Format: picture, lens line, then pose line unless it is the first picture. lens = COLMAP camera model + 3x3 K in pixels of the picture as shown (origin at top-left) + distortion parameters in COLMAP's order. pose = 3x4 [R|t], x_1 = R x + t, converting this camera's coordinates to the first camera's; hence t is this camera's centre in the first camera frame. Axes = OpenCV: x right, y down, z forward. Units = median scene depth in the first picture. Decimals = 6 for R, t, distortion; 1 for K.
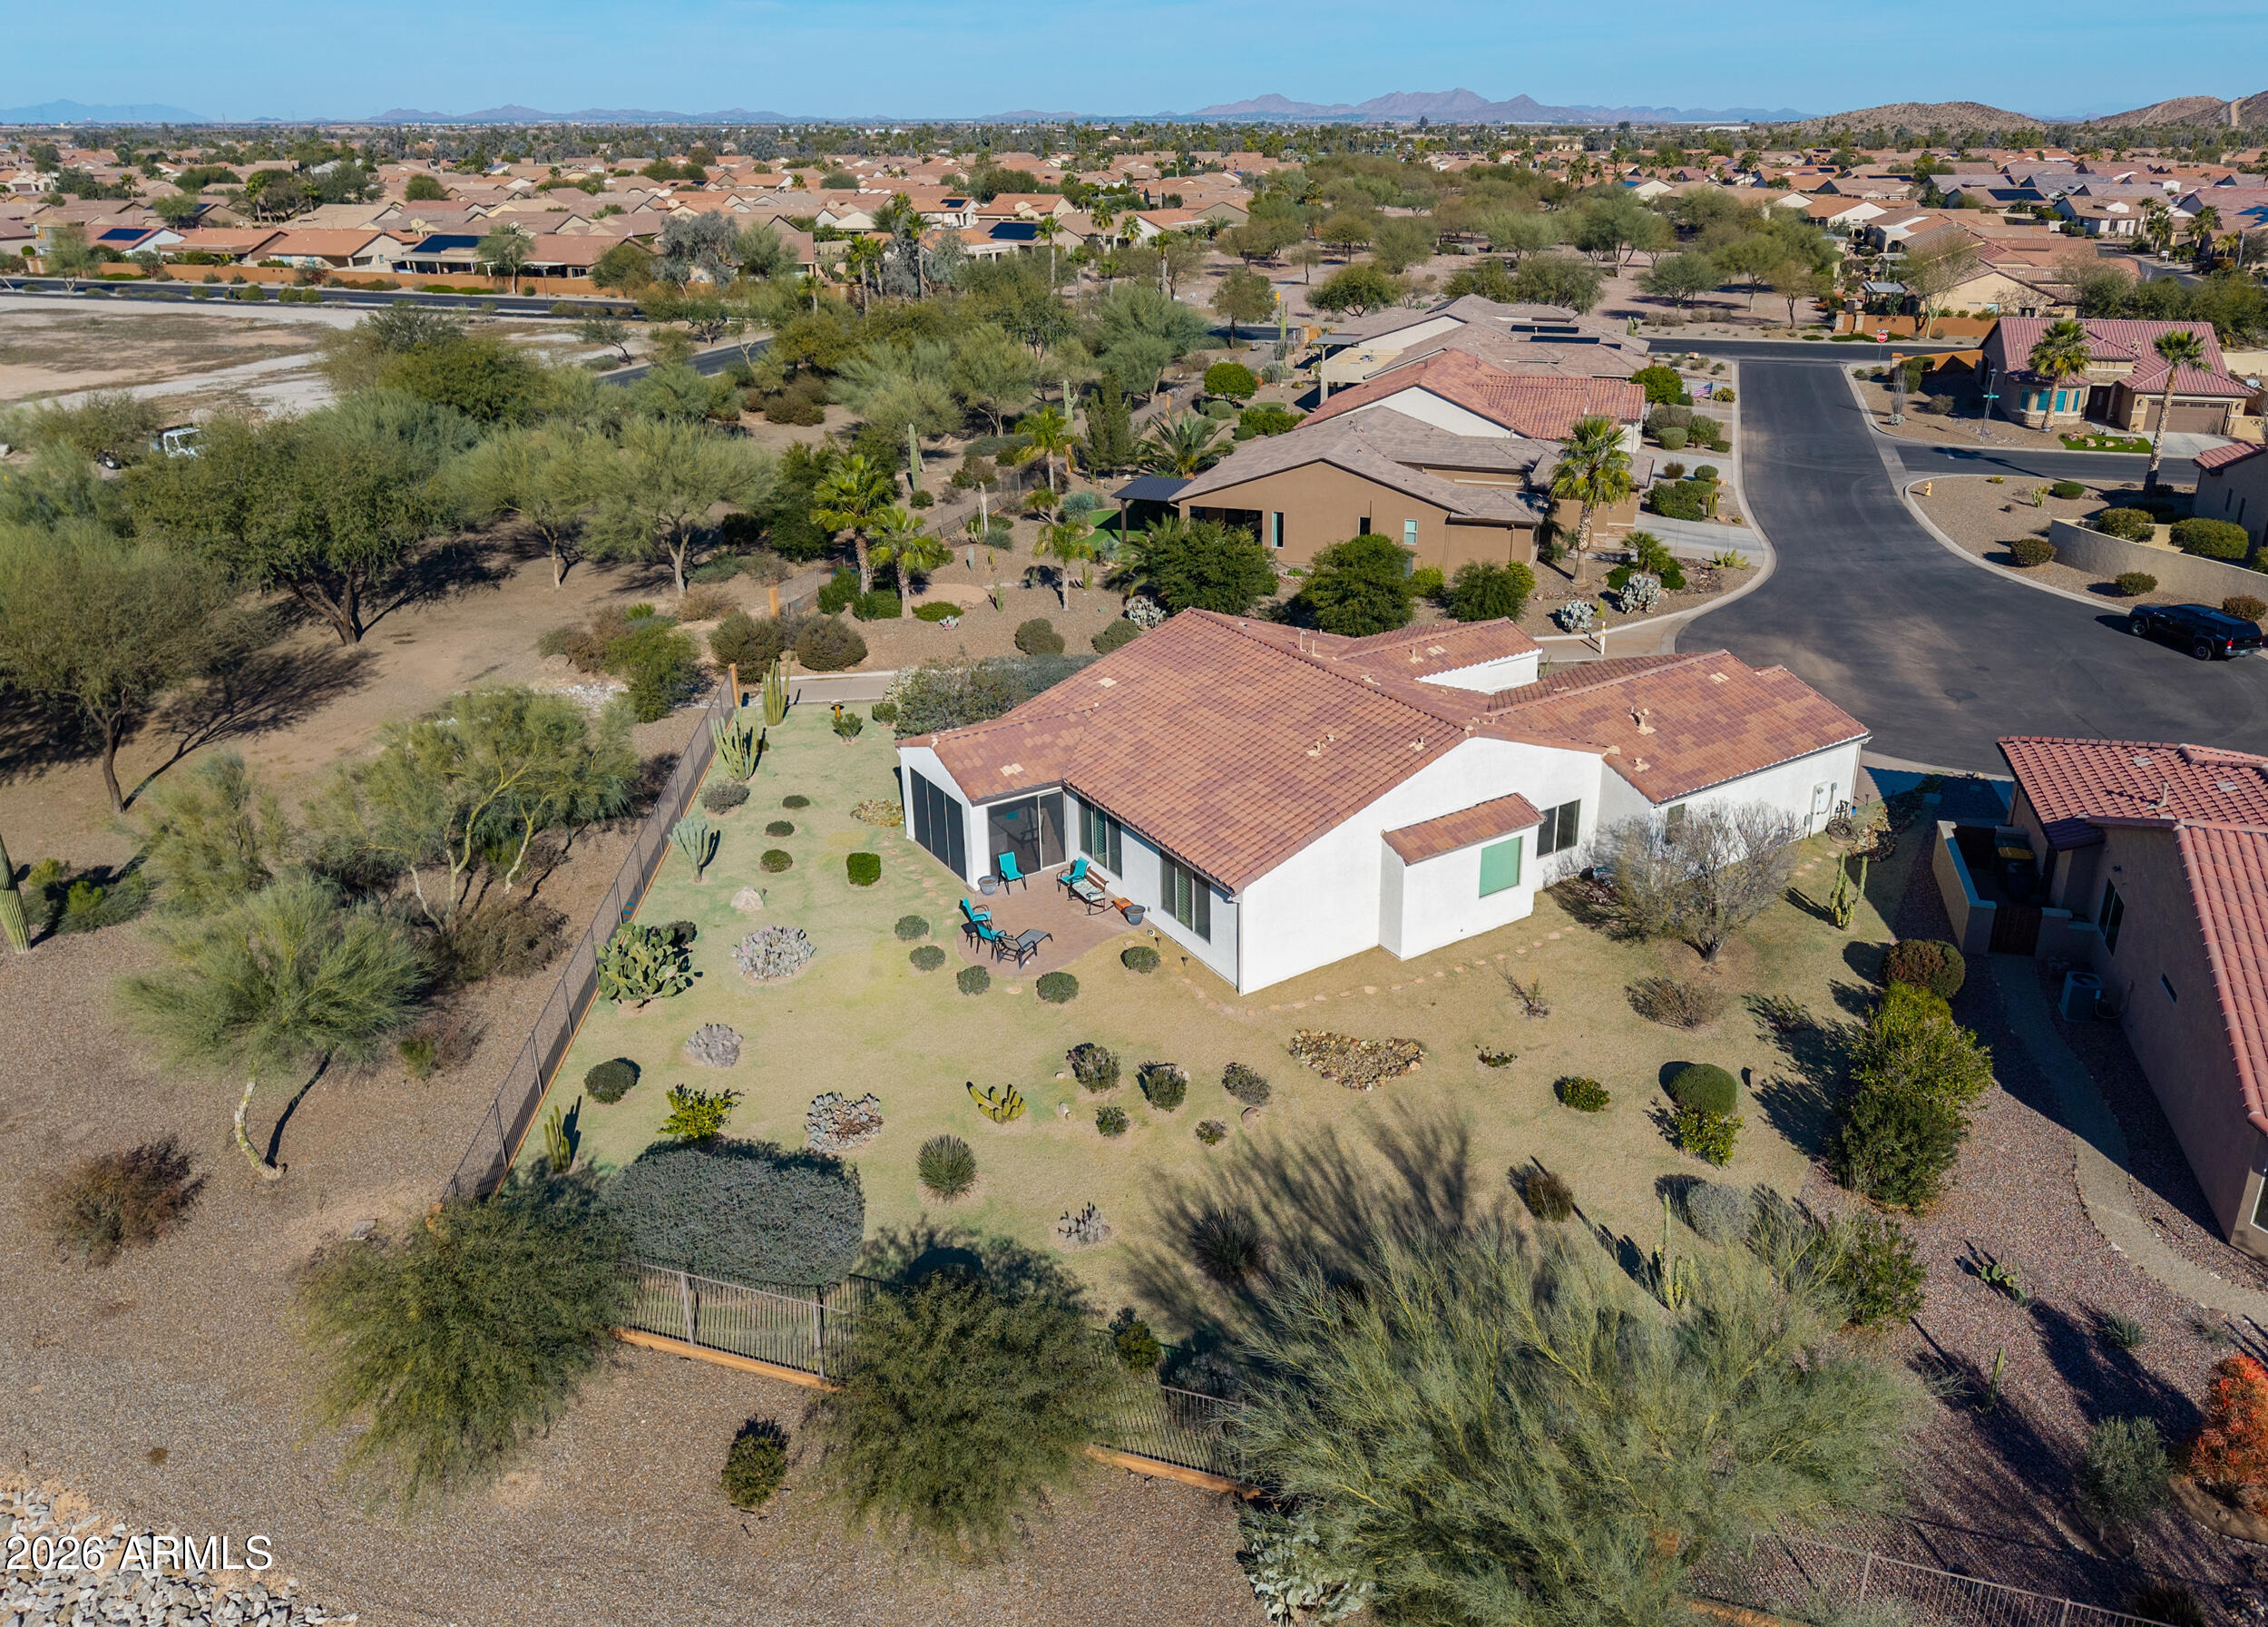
lens RADIAL K [[1618.9, 0, 1196.5], [0, 1618.9, 590.1], [0, 0, 1]] dist [0.005389, 0.004109]
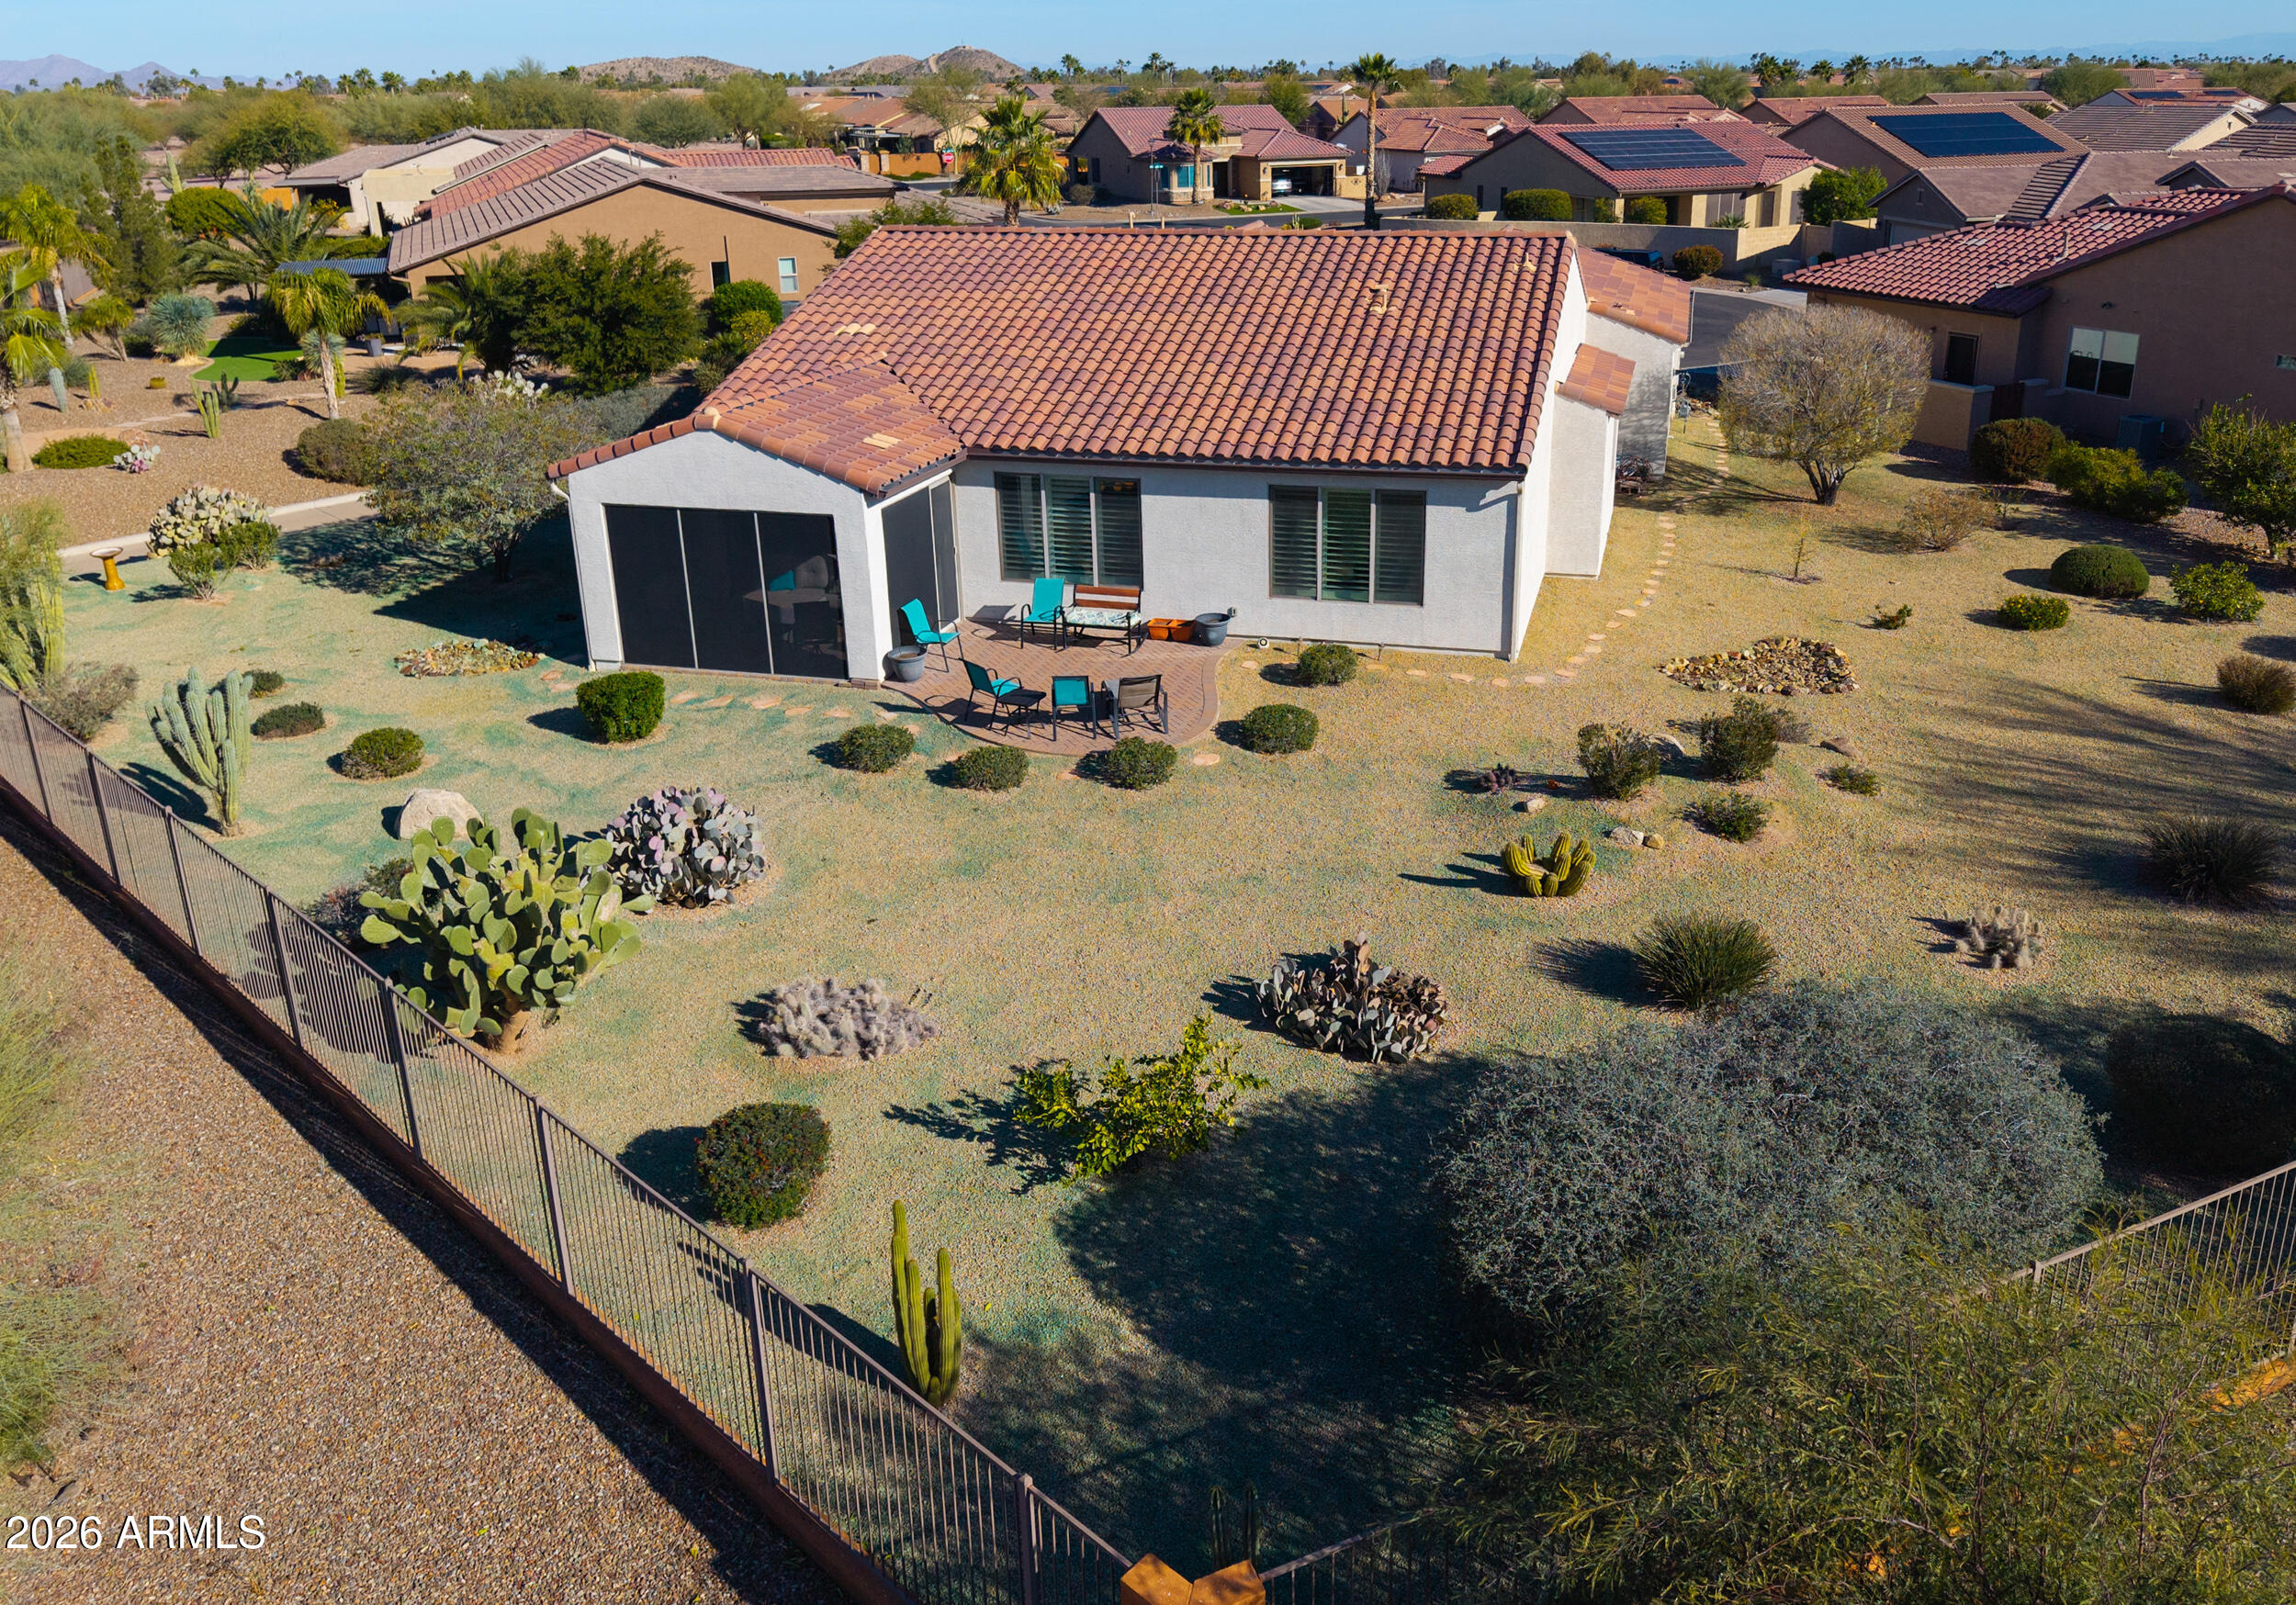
lens RADIAL K [[1702.3, 0, 1254.3], [0, 1702.3, 605.3], [0, 0, 1]] dist [-0.004879, -0.002299]
pose [[0.739409, -0.202451, 0.642097, -0.431253], [0.193244, 0.977406, 0.085641, 0.154243], [-0.644927, 0.060758, 0.761825, 0.568252]]
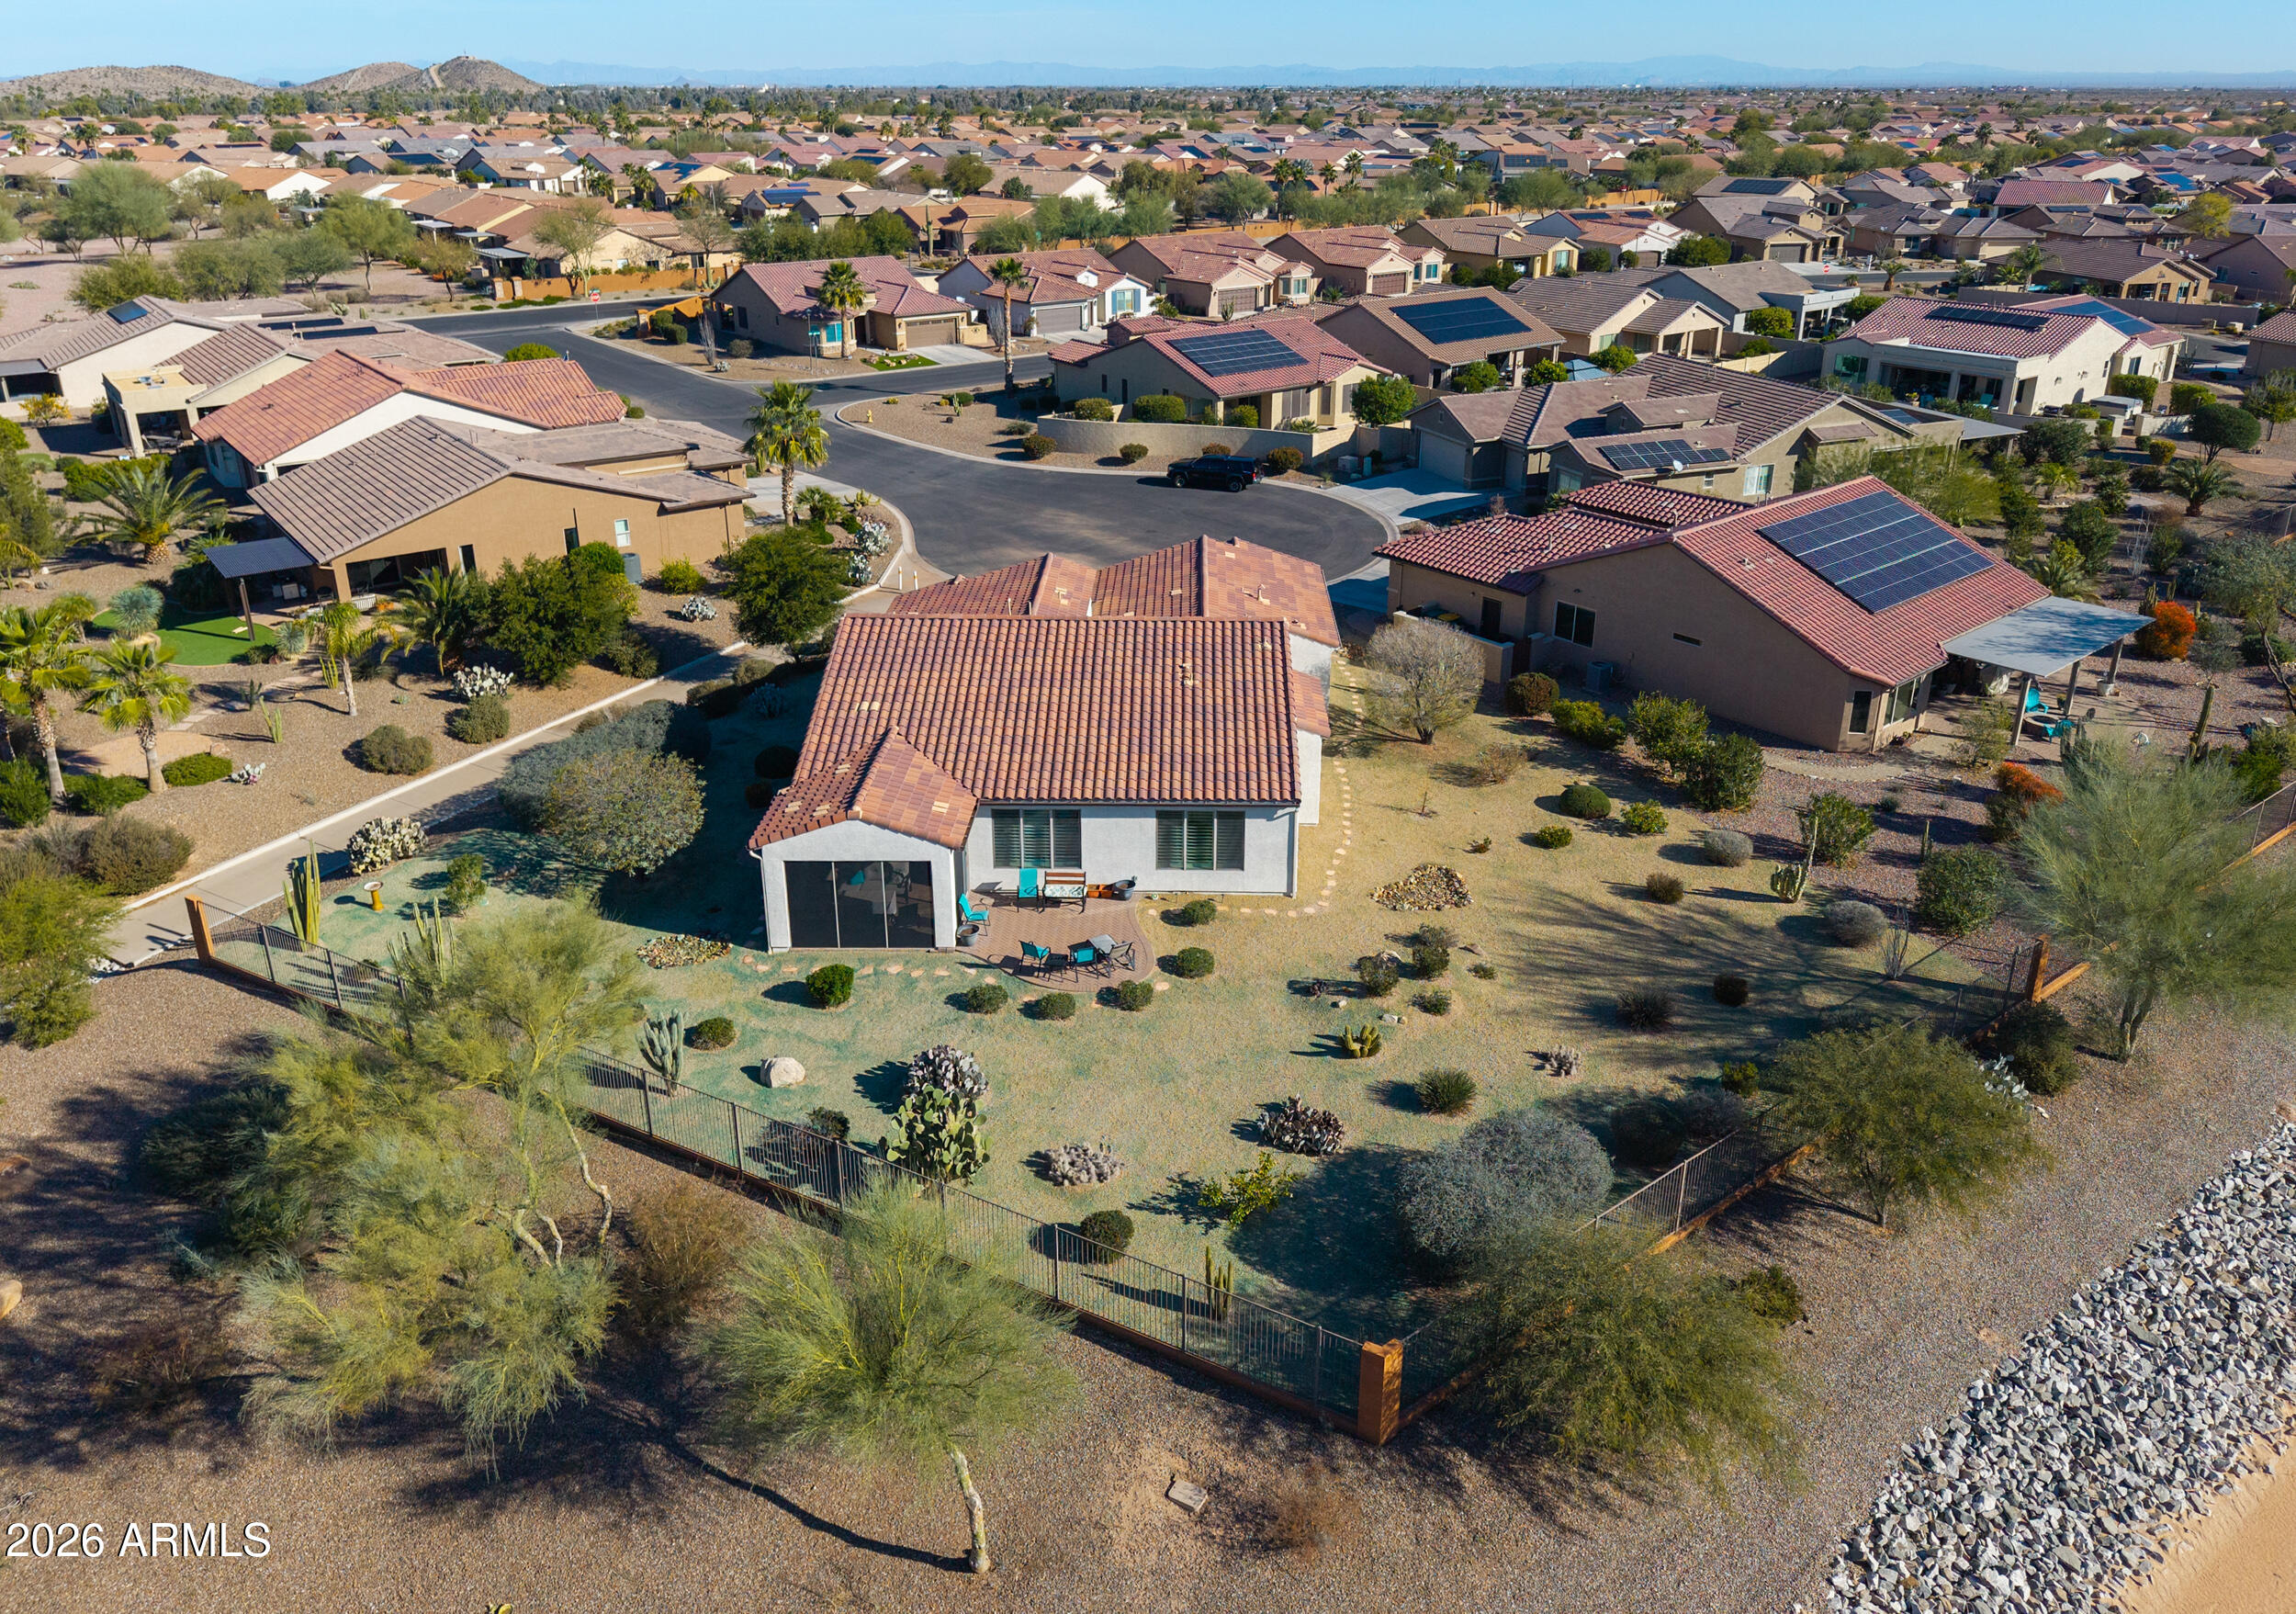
lens RADIAL K [[1619.6, 0, 1142.1], [0, 1619.6, 608.8], [0, 0, 1]] dist [0.012403, -0.002807]
pose [[0.577146, -0.247764, 0.778149, -0.812047], [0.224371, 0.964304, 0.140622, -0.111193], [-0.785213, 0.093435, 0.612135, 0.384458]]
